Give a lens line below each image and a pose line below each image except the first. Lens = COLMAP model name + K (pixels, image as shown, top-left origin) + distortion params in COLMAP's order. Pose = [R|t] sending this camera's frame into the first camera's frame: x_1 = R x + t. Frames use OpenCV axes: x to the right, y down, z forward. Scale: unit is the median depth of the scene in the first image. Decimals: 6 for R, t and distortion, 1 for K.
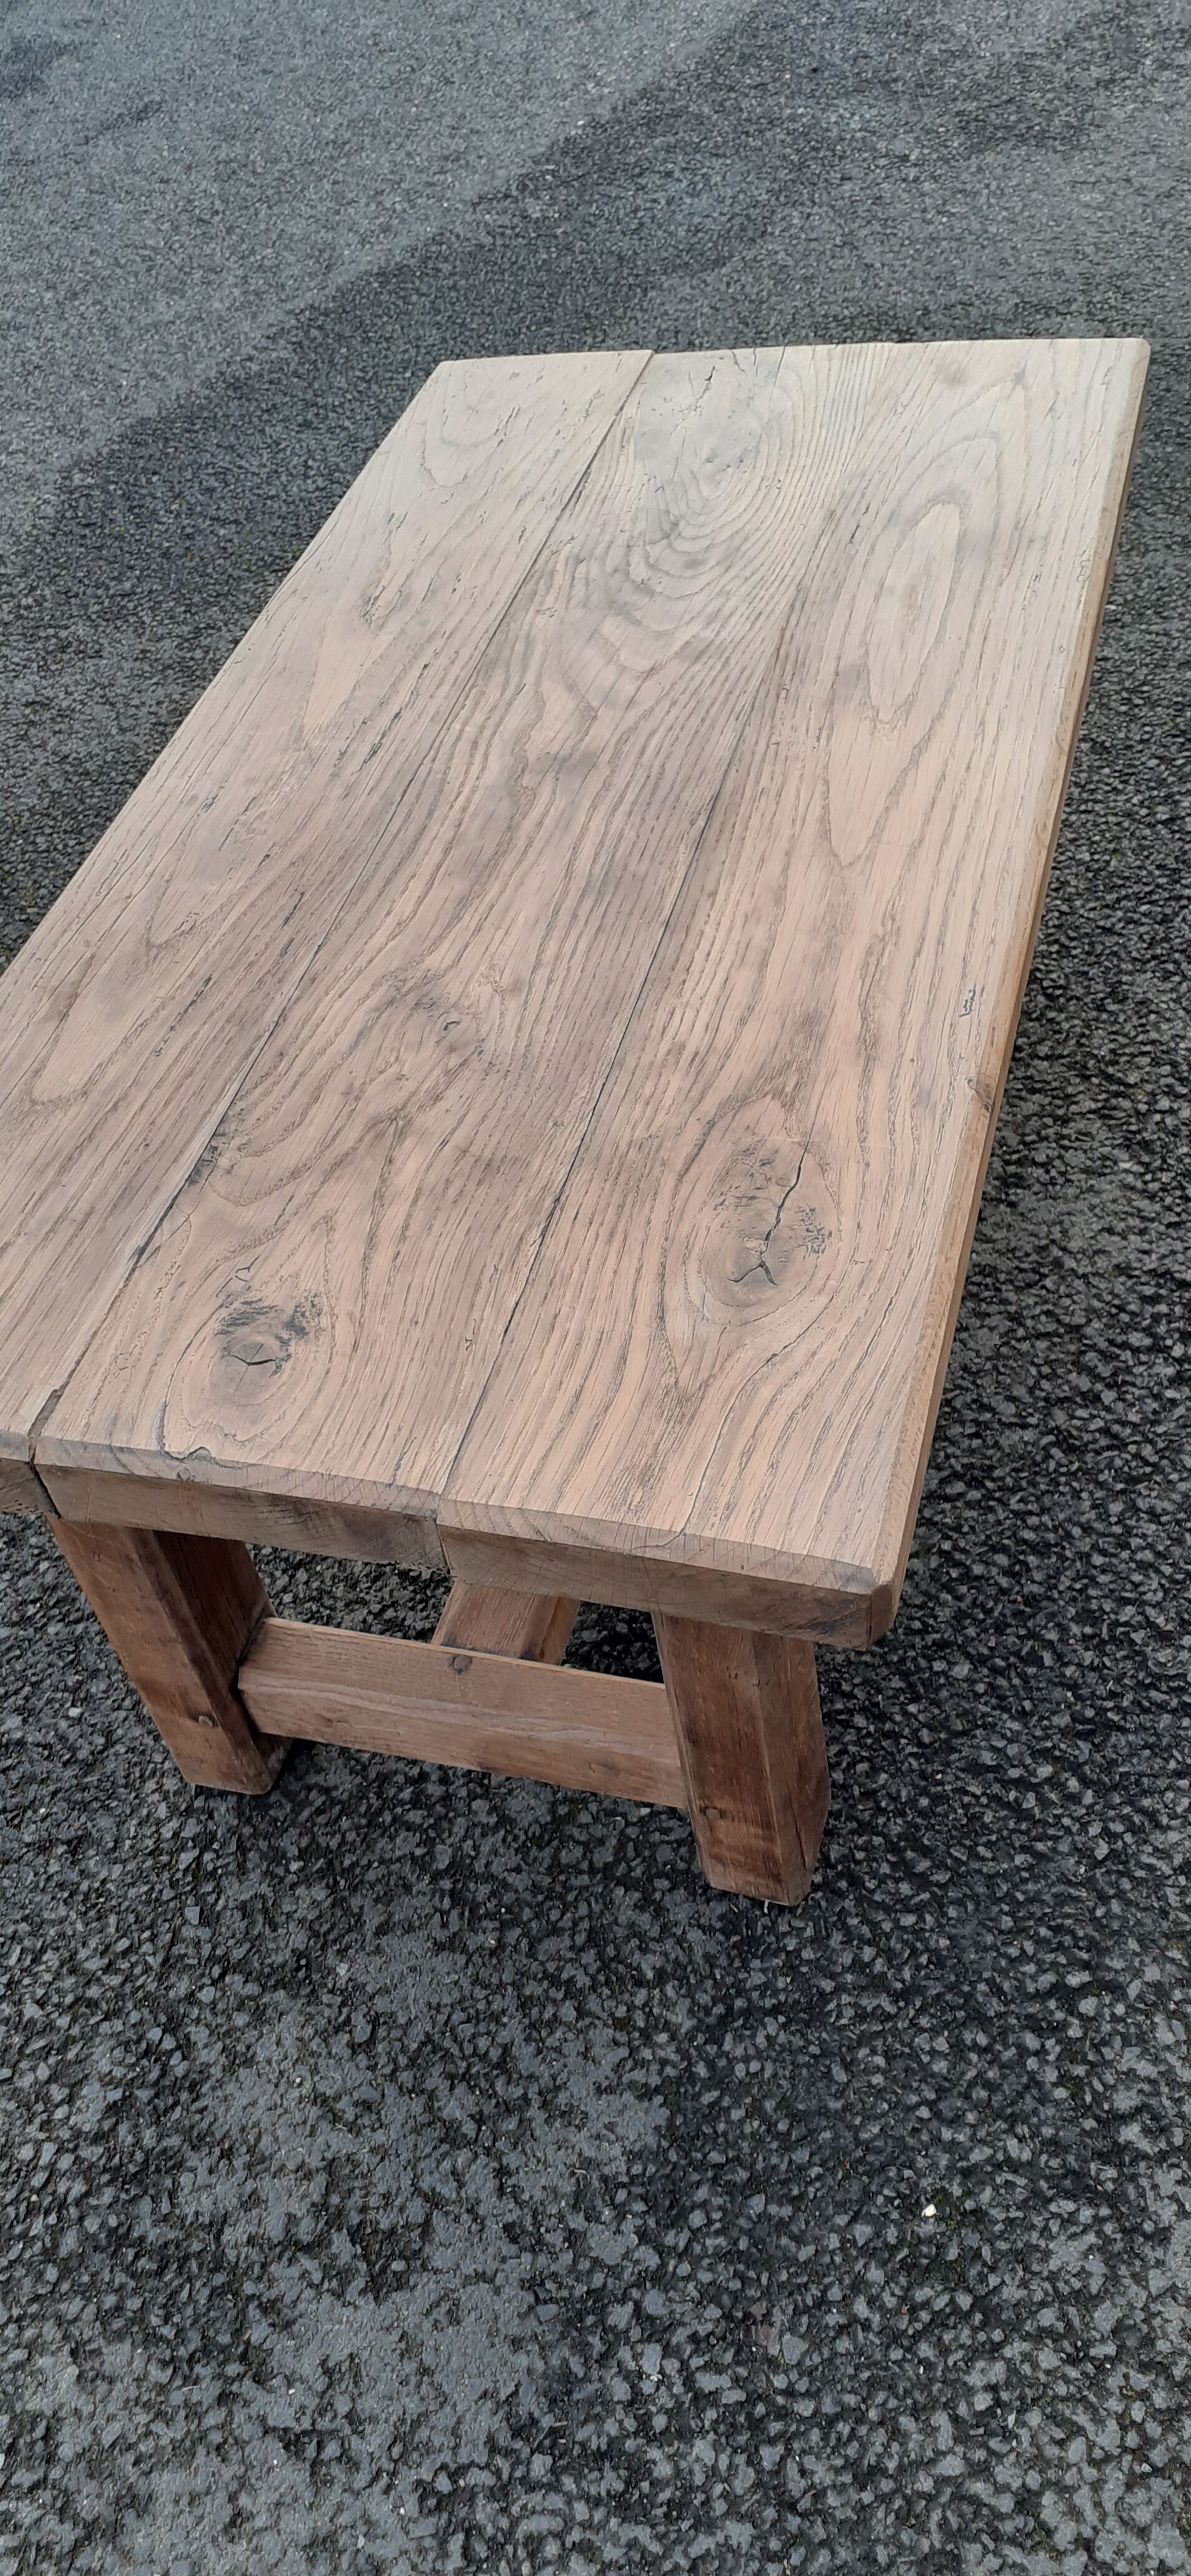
lens RADIAL K [[2047.0, 0, 595.6], [0, 2047.0, 1272.5], [0, 0, 1]] dist [0.017739, -0.021889]
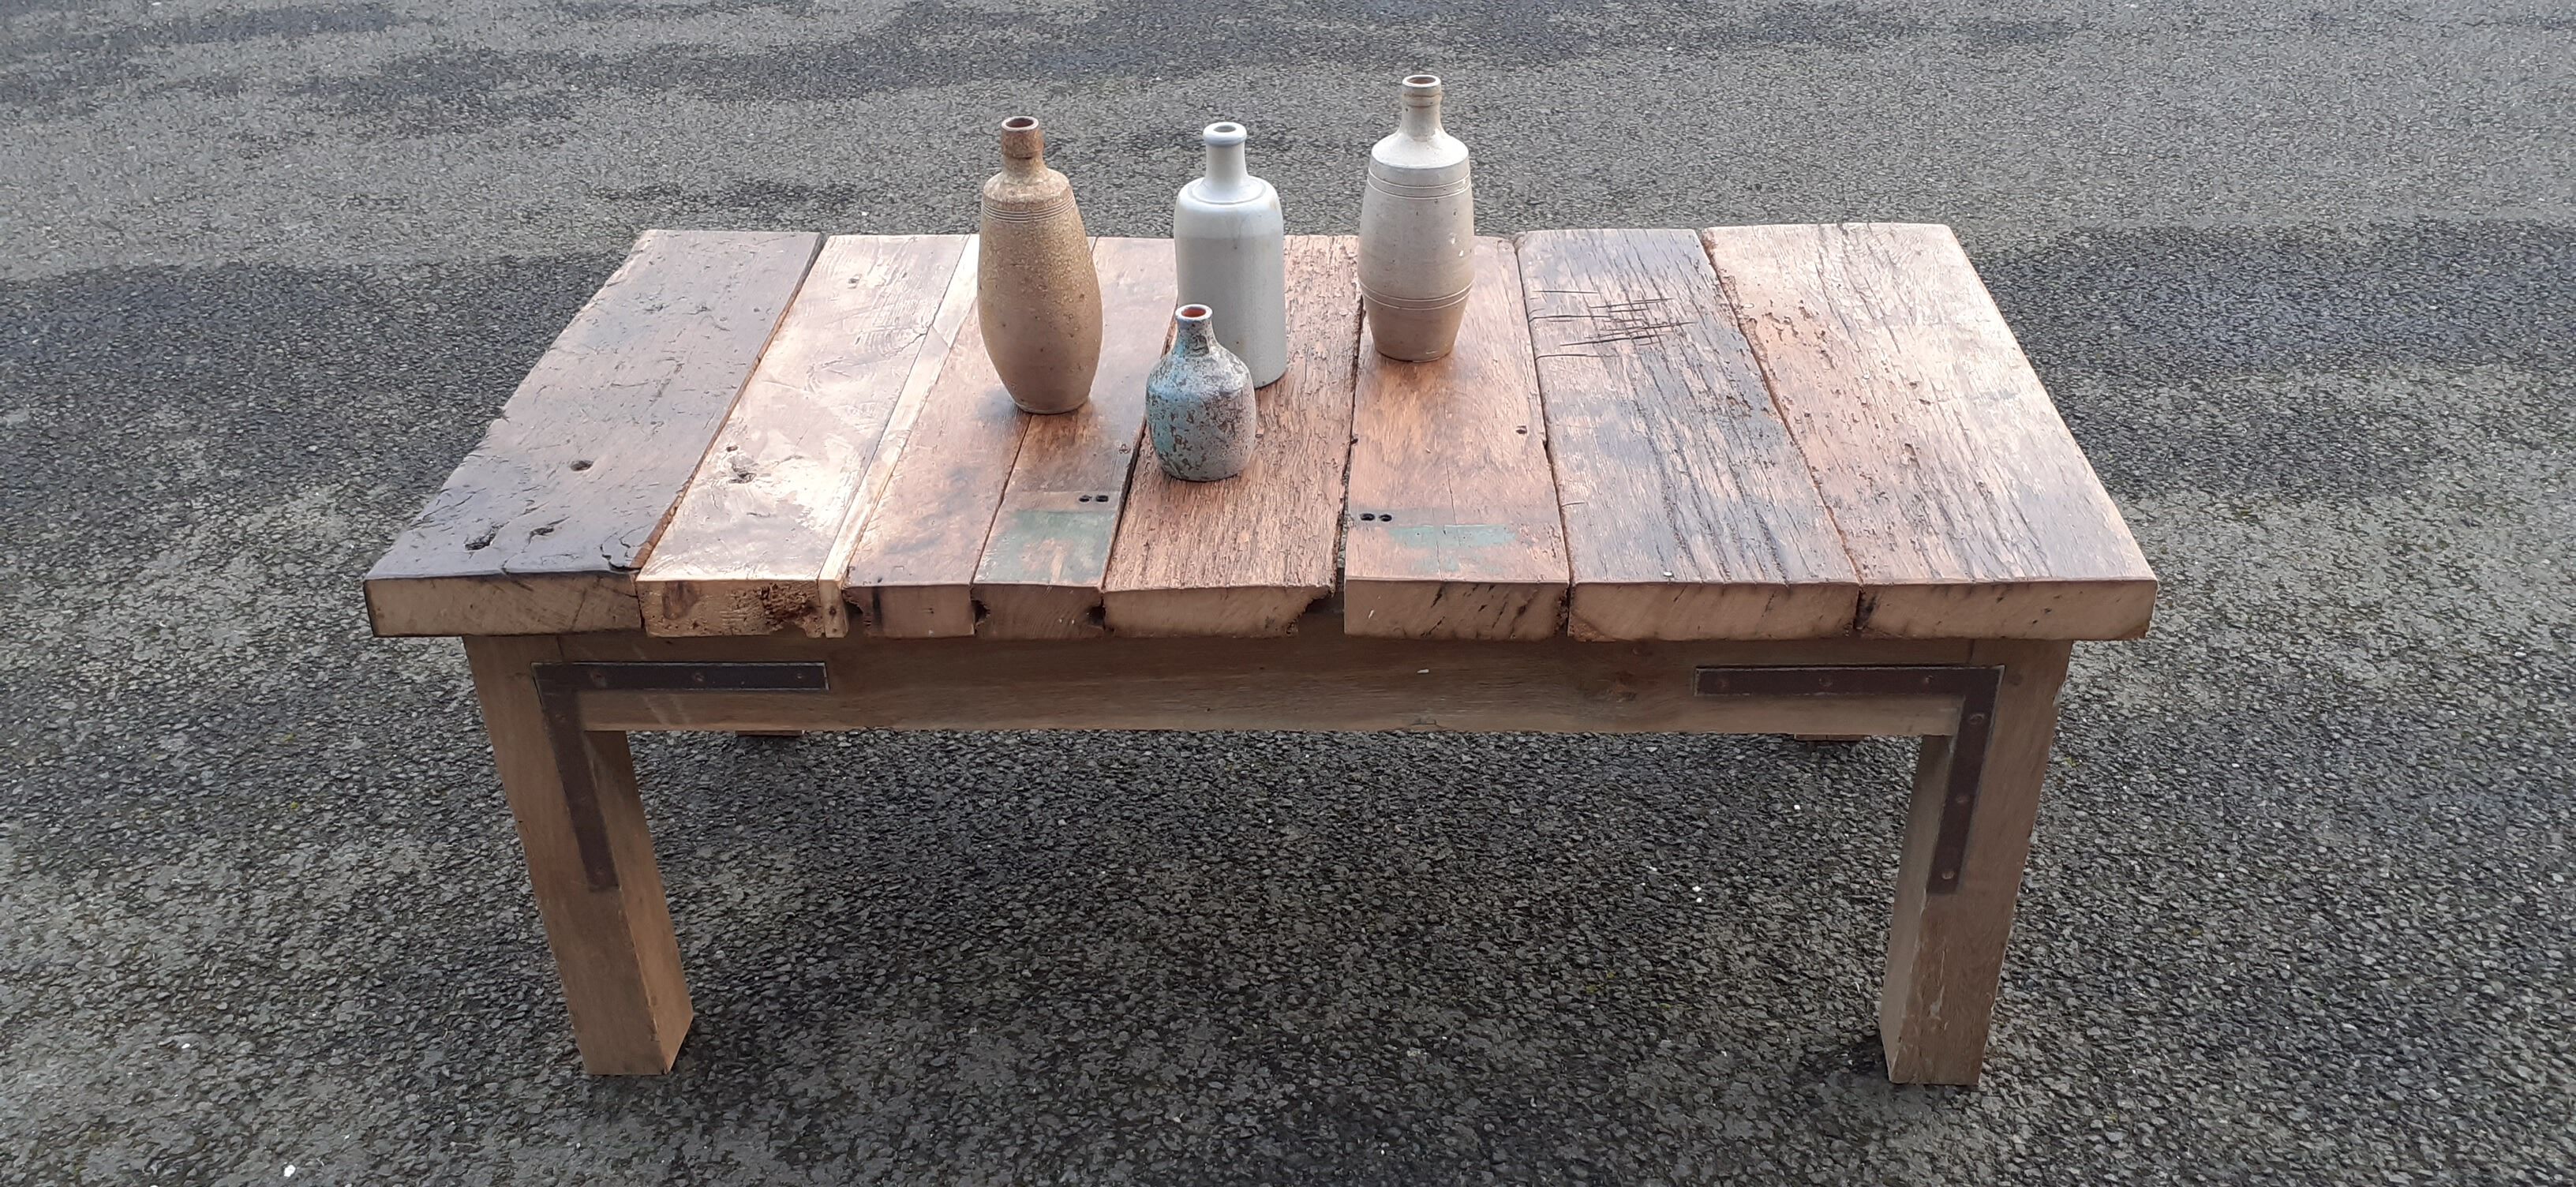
lens RADIAL K [[2033.9, 0, 1275.5], [0, 2033.9, 604.5], [0, 0, 1]] dist [0.046158, -0.071860]
pose [[0.554453, 0.552499, -0.622355, 0.734785], [-0.640022, 0.761084, 0.105465, -0.170922], [0.531934, 0.339845, 0.775597, -0.074064]]
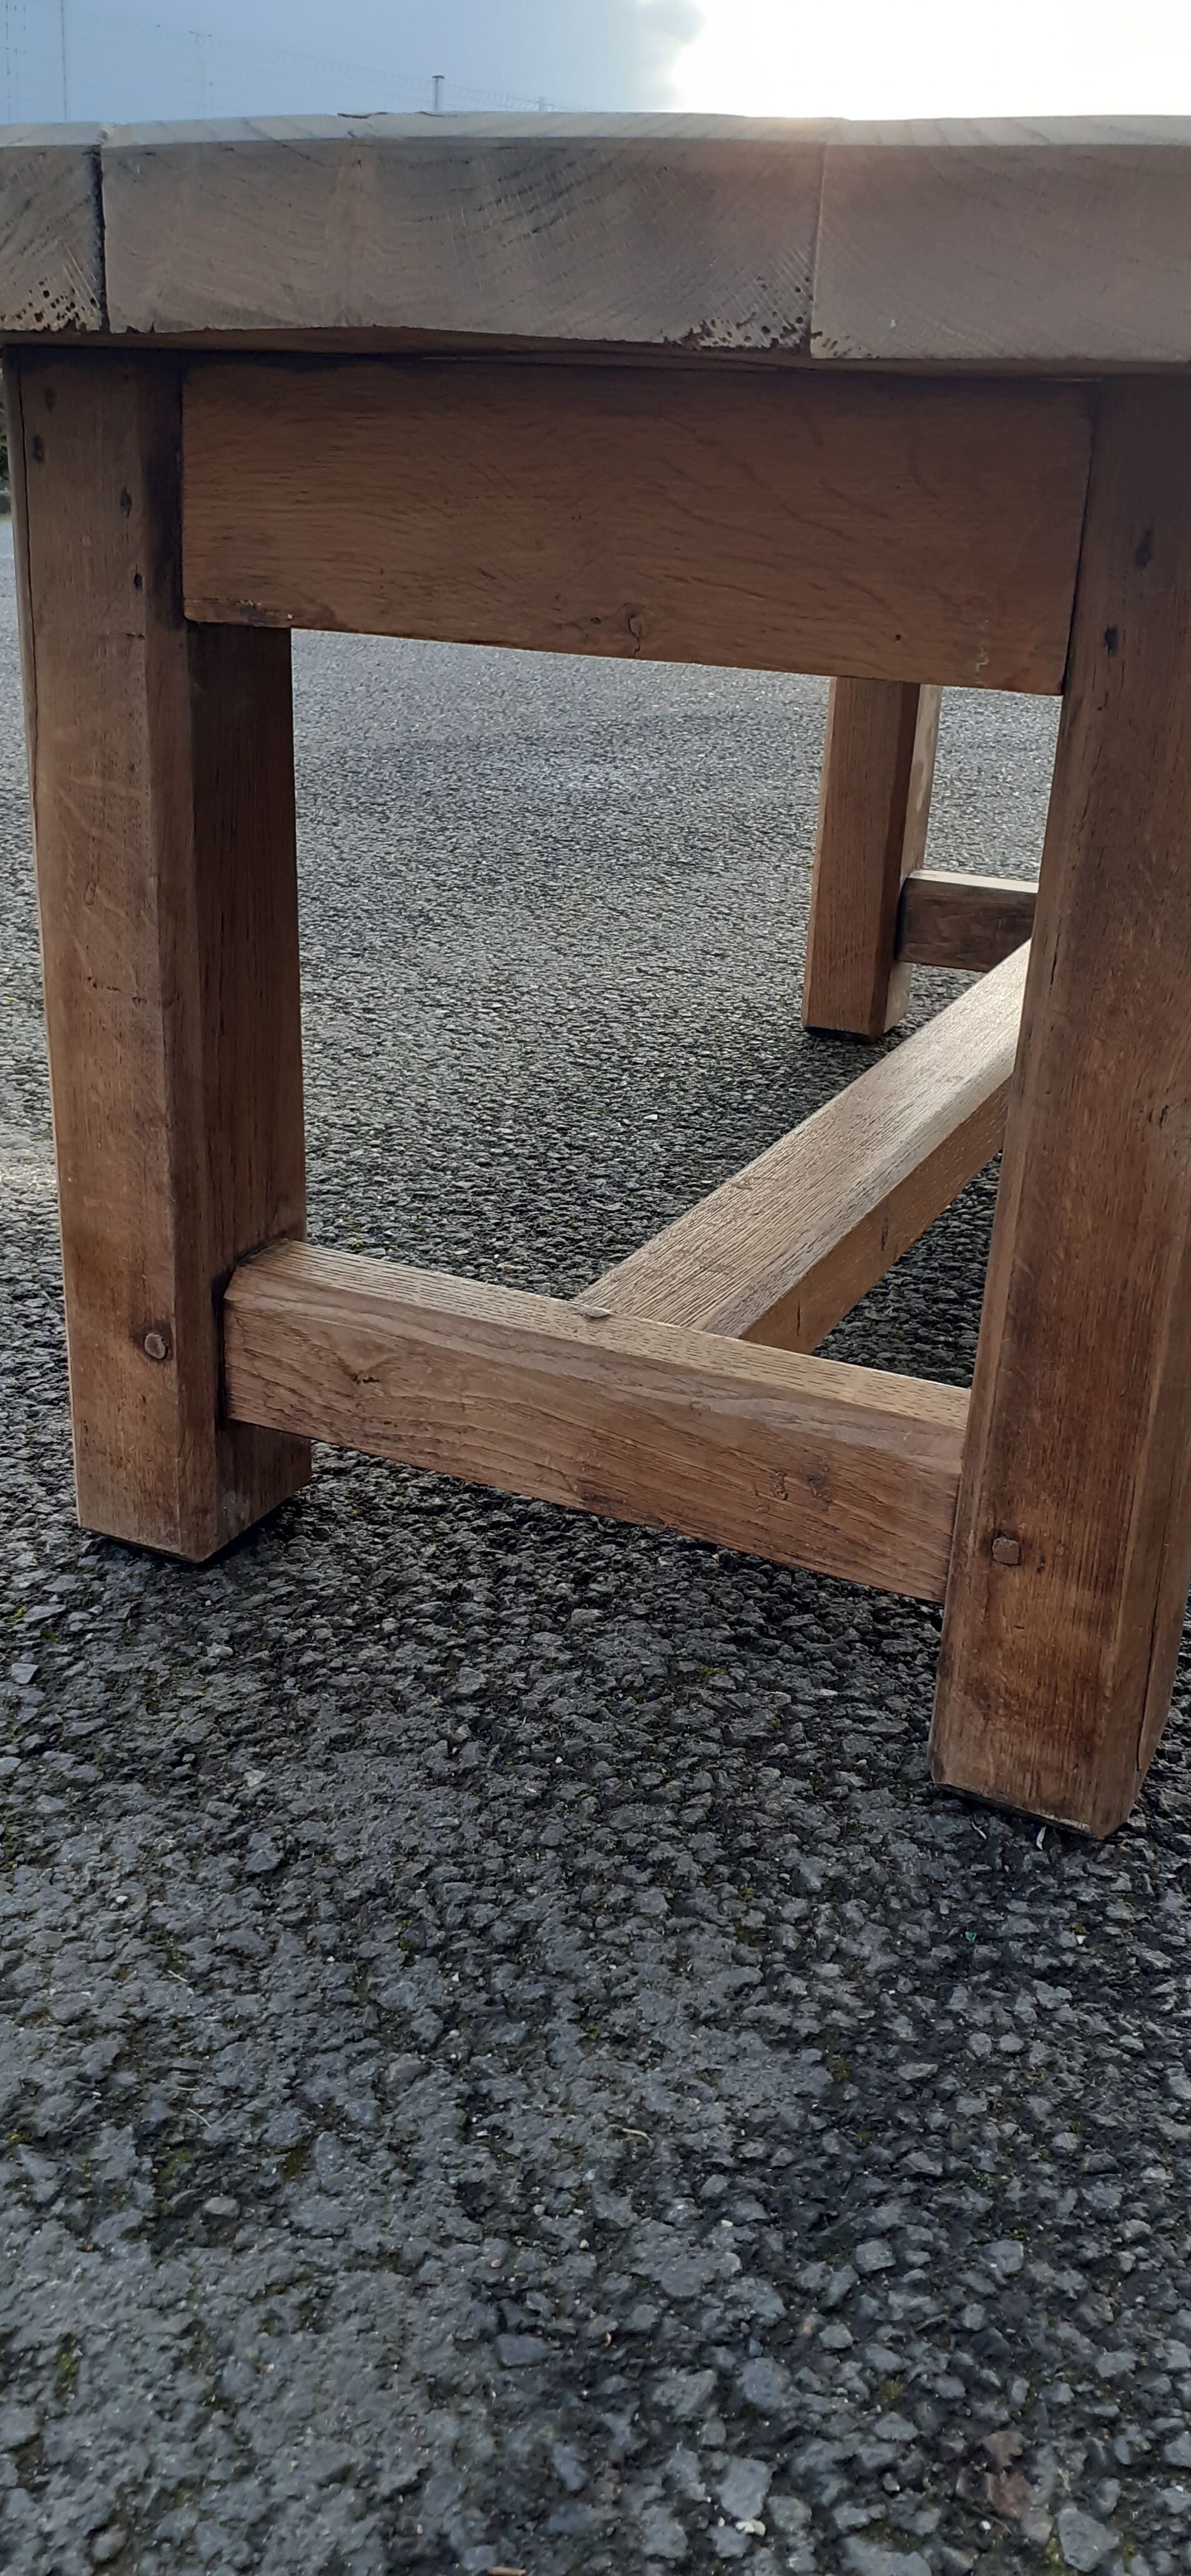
lens RADIAL K [[2047.0, 0, 598.7], [0, 2047.0, 1304.4], [0, 0, 1]] dist [0.017739, -0.021889]
pose [[0.971119, 0.227657, -0.071415, -0.024886], [-0.237674, 0.896751, -0.373294, 0.430345], [-0.020941, 0.379487, 0.924960, 0.465225]]
